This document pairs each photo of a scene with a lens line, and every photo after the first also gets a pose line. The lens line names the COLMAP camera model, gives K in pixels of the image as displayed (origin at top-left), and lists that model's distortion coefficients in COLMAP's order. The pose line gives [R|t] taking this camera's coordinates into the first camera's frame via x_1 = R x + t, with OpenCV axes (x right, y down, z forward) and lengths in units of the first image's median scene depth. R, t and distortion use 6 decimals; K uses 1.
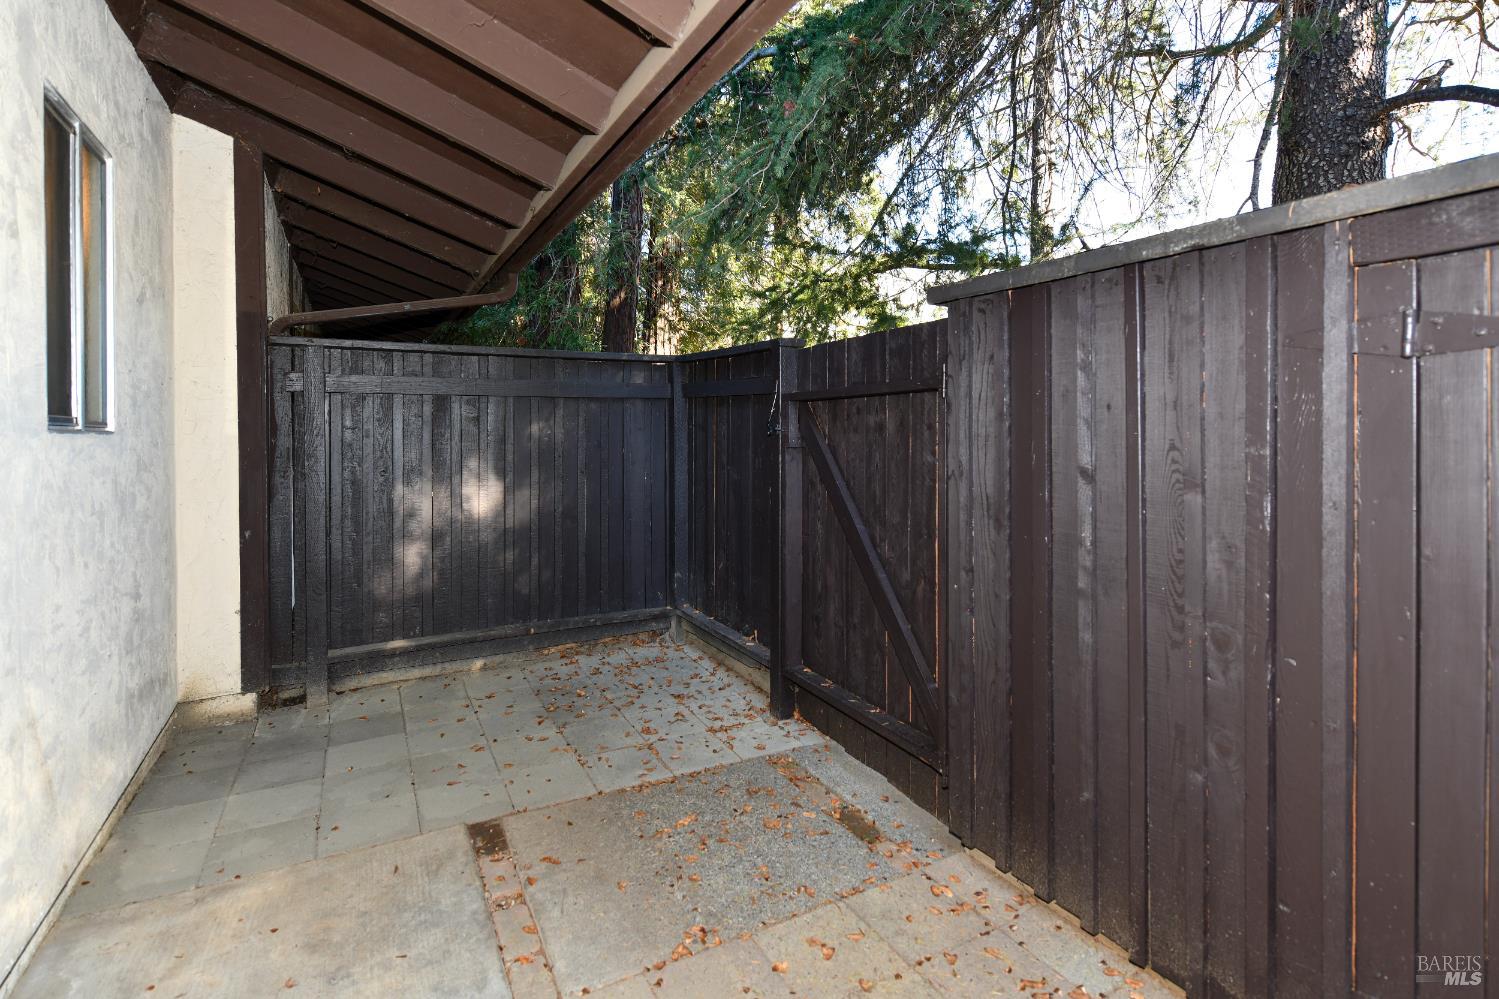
lens RADIAL K [[735.4, 0, 751.3], [0, 735.4, 428.6], [0, 0, 1]] dist [0.004172, -0.001062]
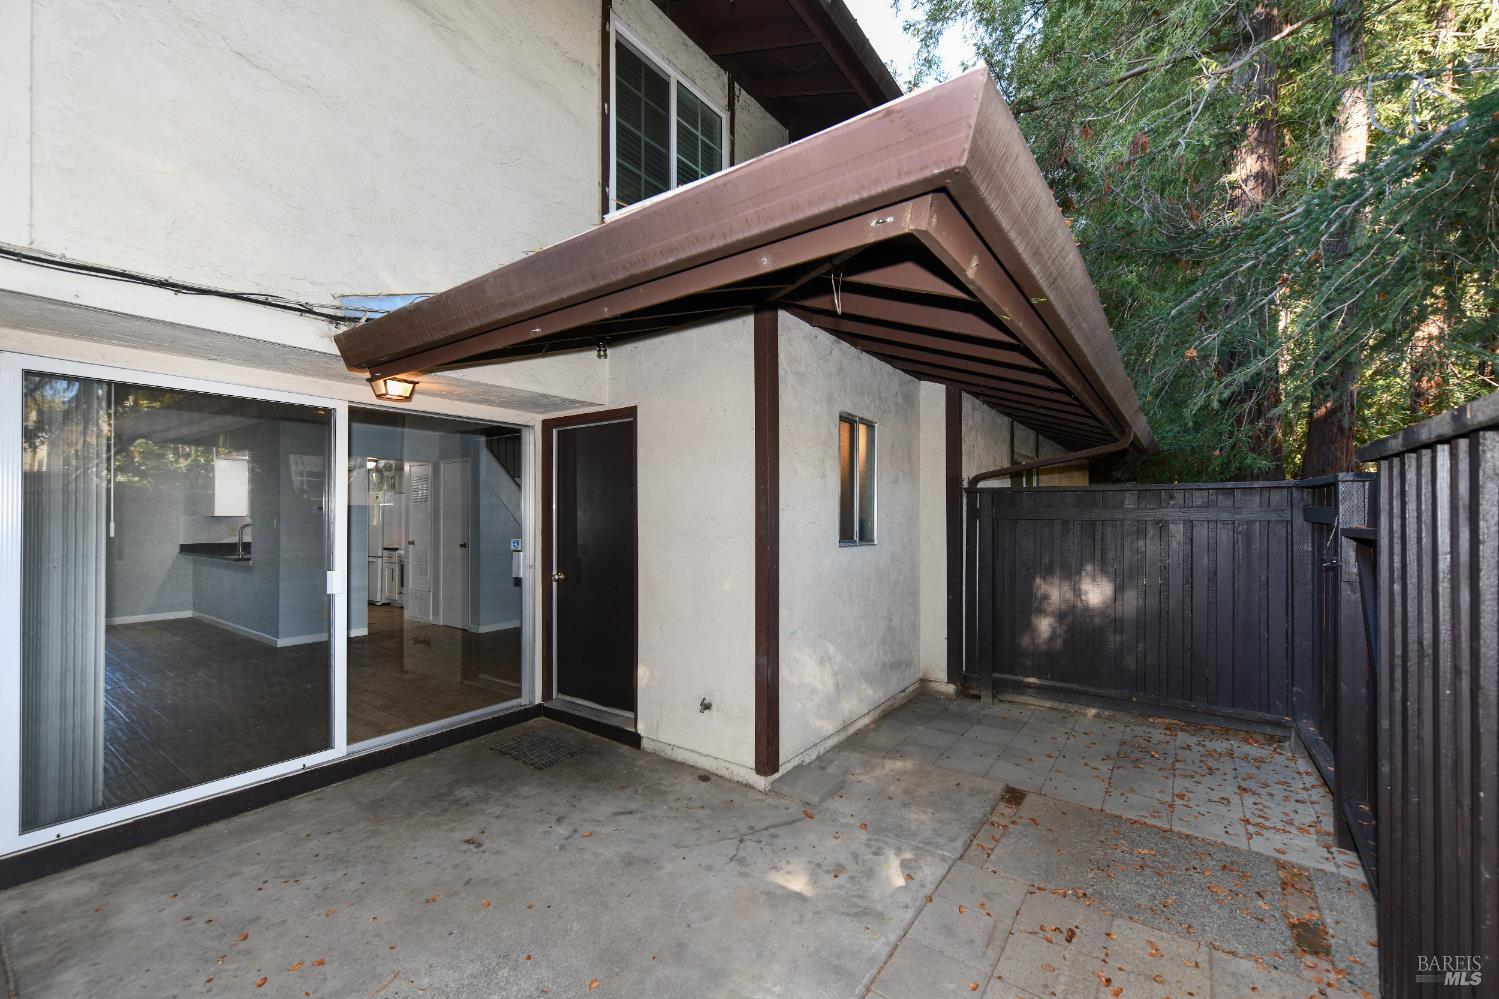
lens RADIAL K [[613.2, 0, 754.6], [0, 613.2, 500.1], [0, 0, 1]] dist [0.002636, -0.000163]
pose [[0.435458, -0.013437, -0.900109, 0.526507], [-0.006645, 0.999813, -0.018140, -0.074887], [0.900185, 0.013881, 0.435287, -0.124530]]
